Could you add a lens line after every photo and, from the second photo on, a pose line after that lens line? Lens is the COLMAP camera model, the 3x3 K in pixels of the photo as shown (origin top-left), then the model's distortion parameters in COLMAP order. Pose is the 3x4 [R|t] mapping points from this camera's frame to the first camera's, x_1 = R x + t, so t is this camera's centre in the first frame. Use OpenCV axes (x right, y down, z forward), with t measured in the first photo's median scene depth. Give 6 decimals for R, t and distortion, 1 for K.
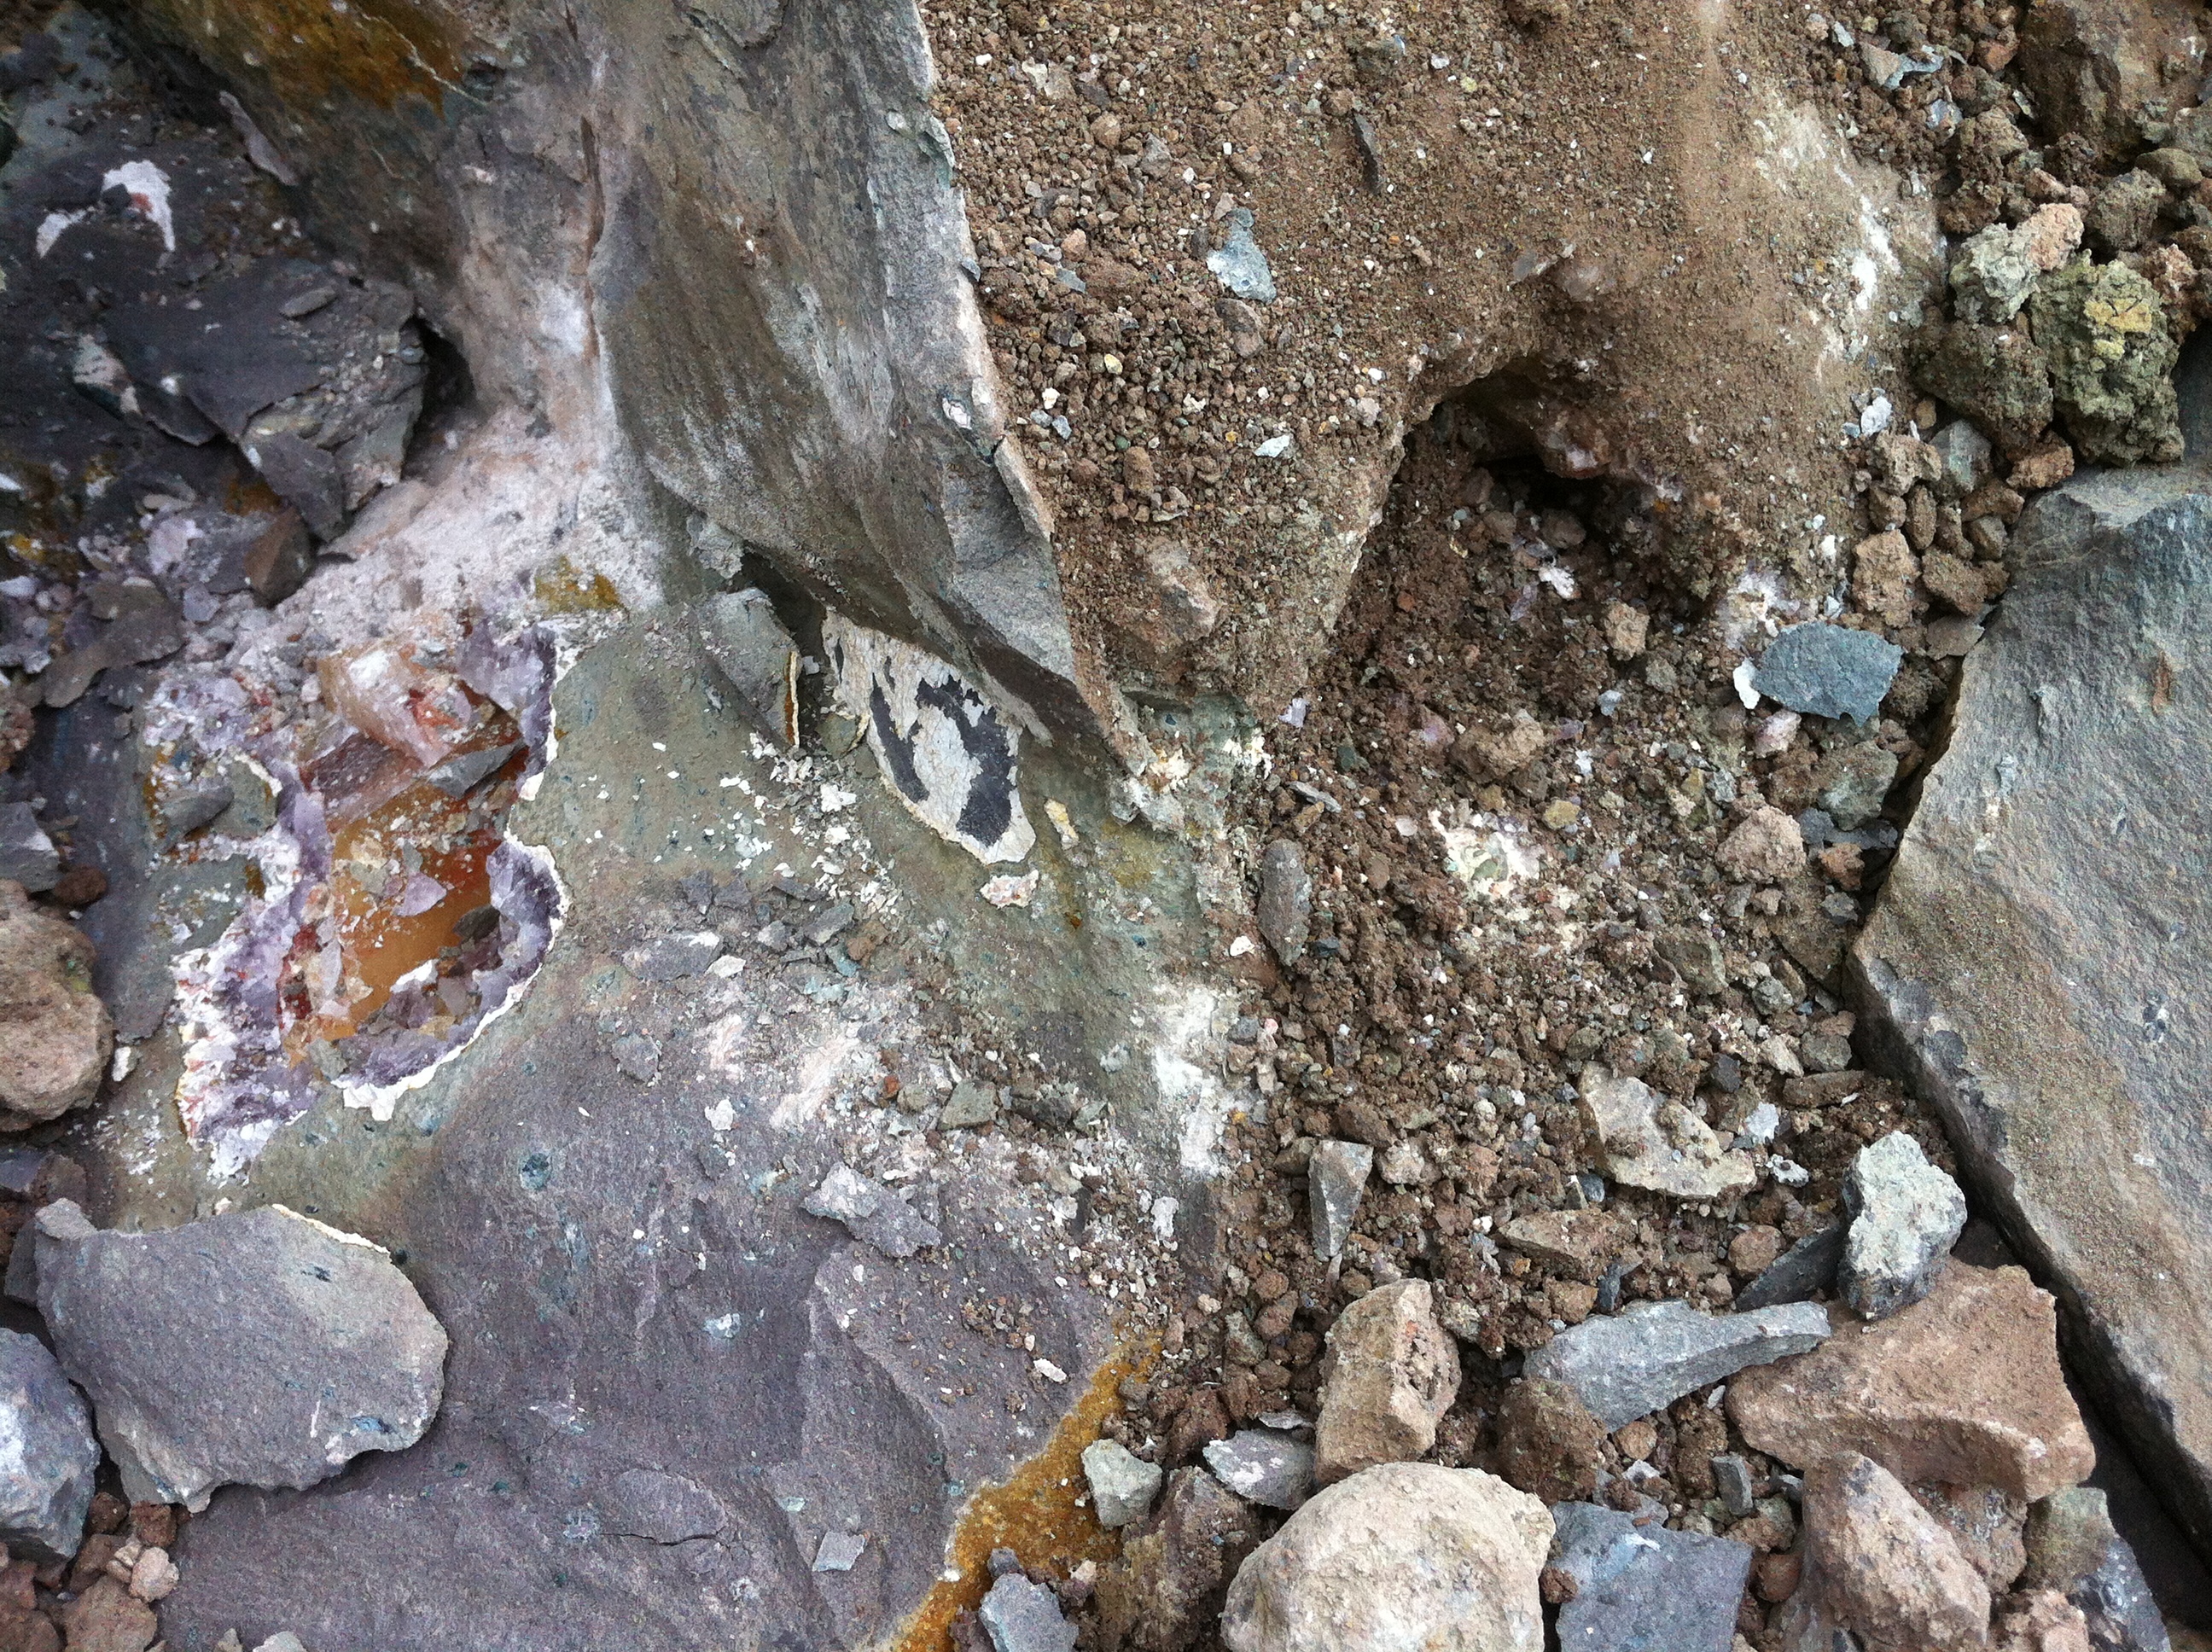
lens RADIAL K [[2093.6, 0, 1103.3], [0, 2093.6, 828.6], [0, 0, 1]] dist [-0.097001, 0.000000]
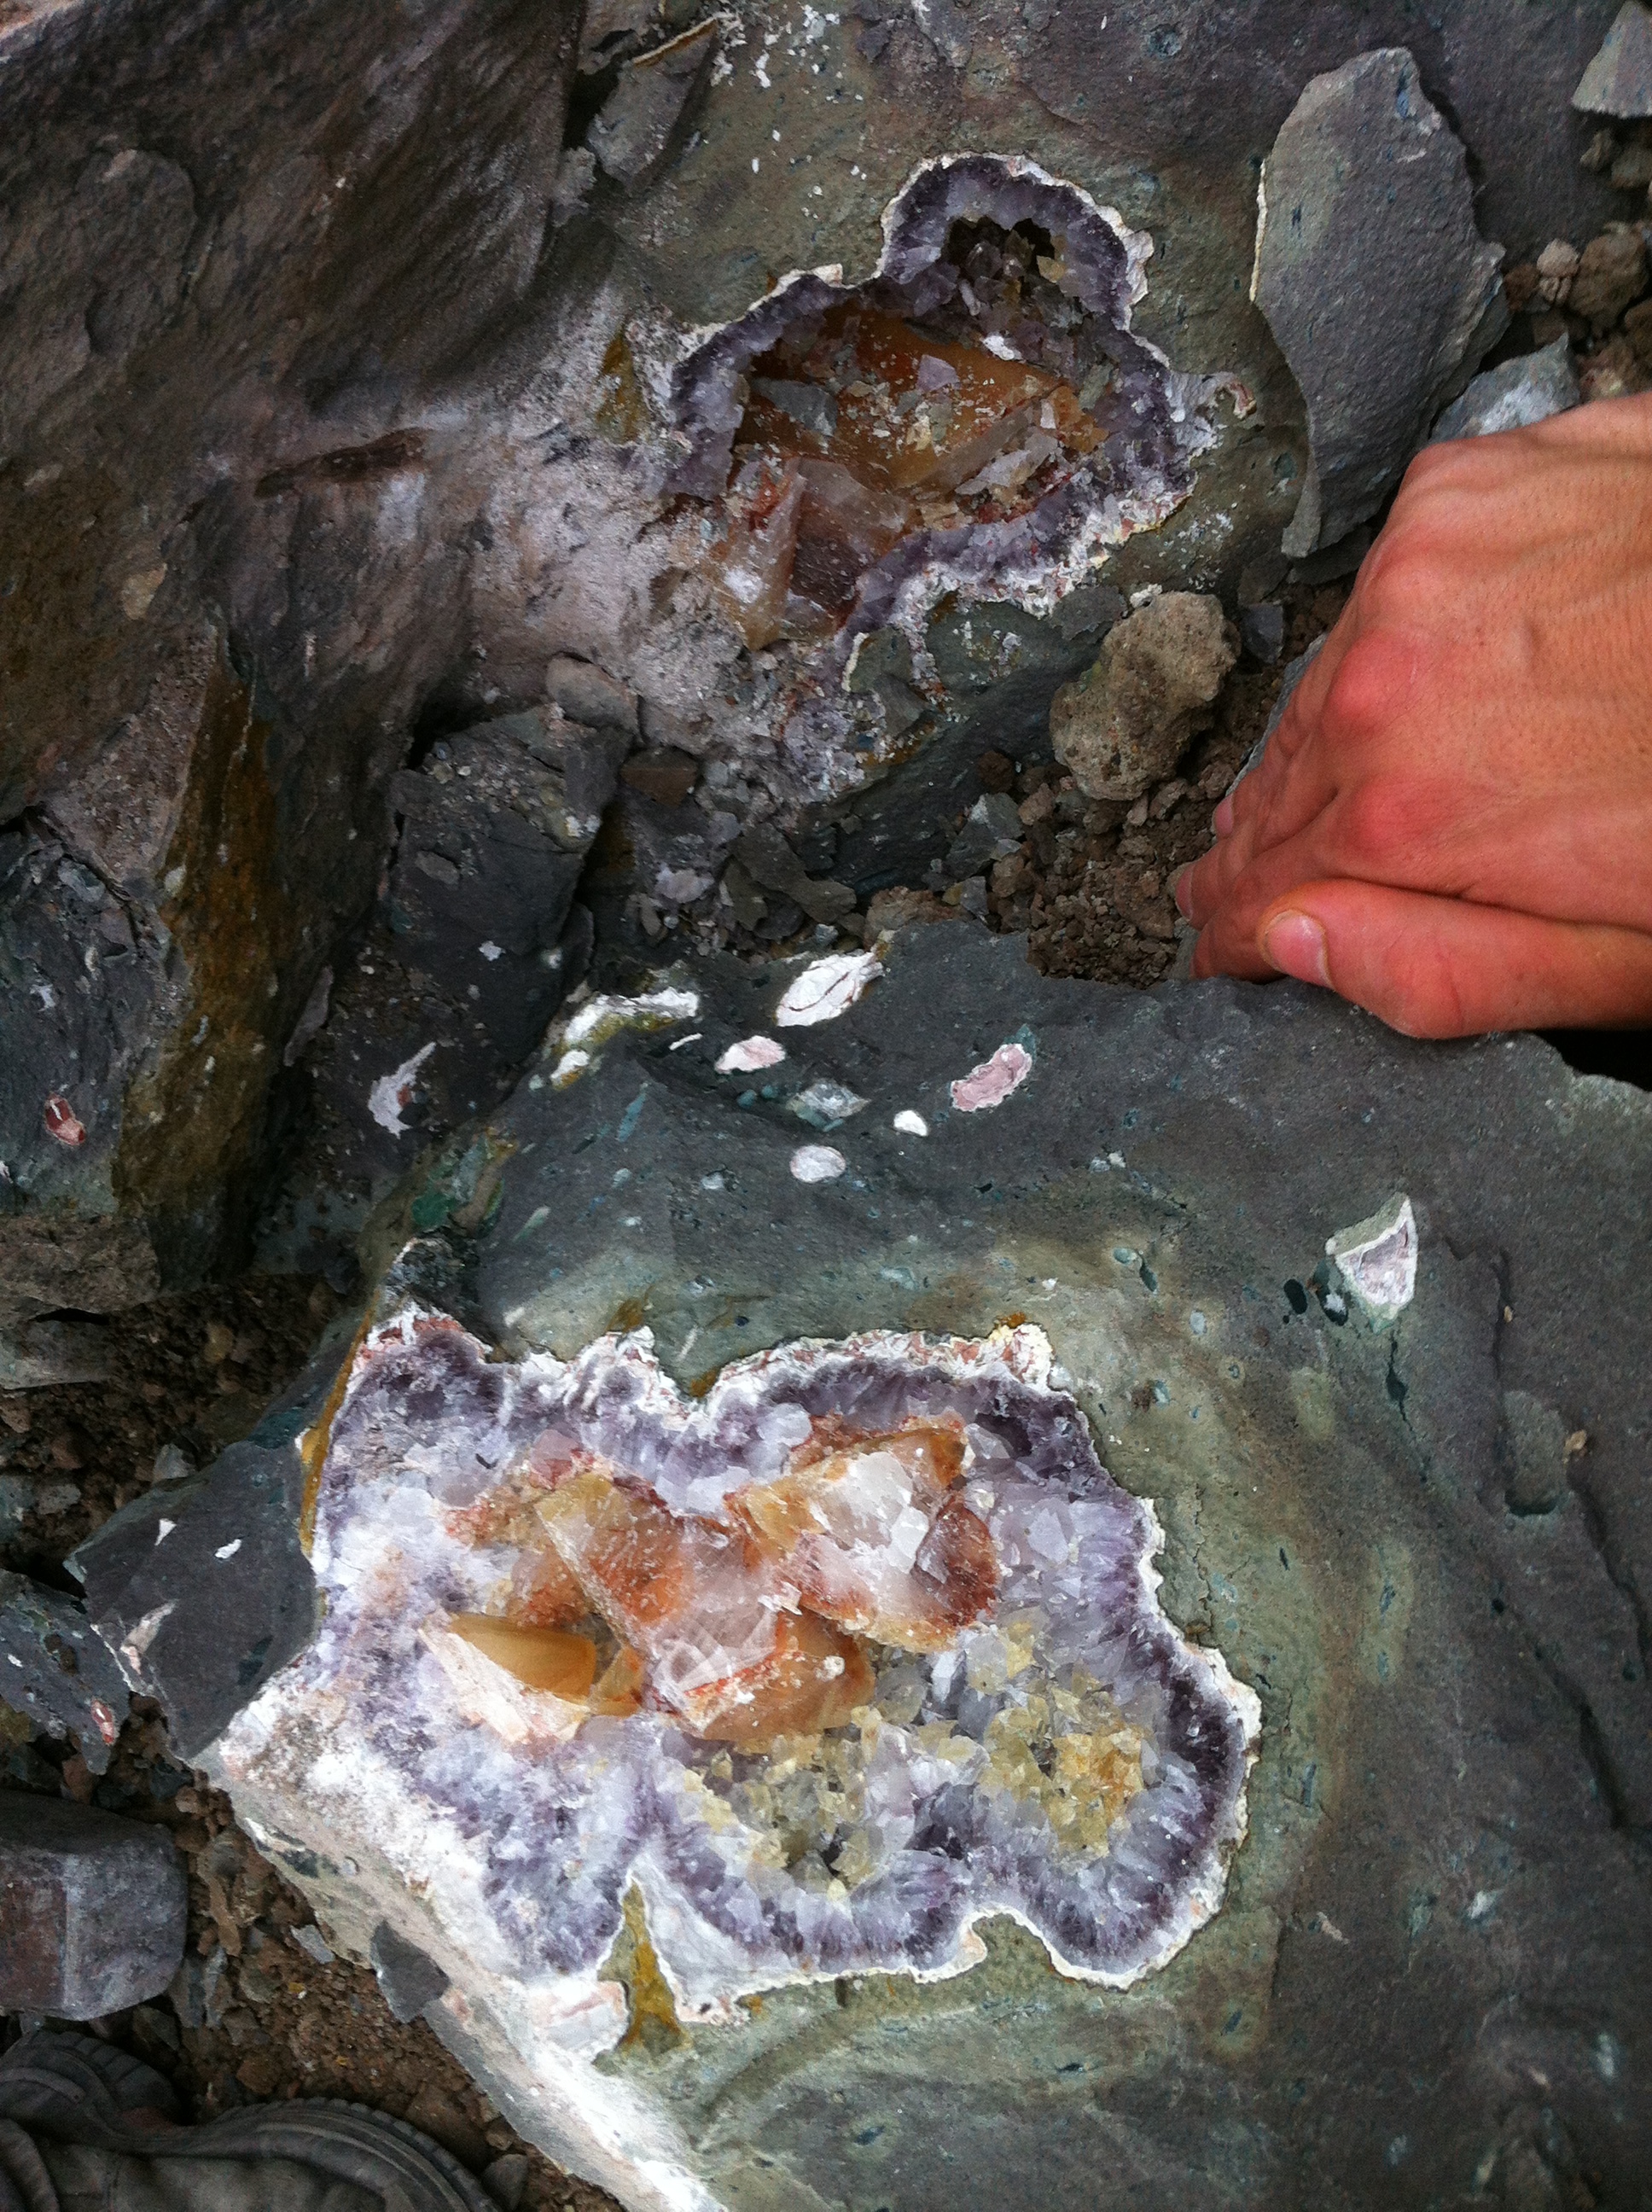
lens RADIAL K [[1931.2, 0, 821.7], [0, 1931.2, 1105.3], [0, 0, 1]] dist [-0.049396, -0.026305]
pose [[-0.384547, -0.851723, -0.355938, -0.263657], [0.890552, -0.443793, 0.099820, -0.299011], [-0.242982, -0.278596, 0.929163, -0.079136]]
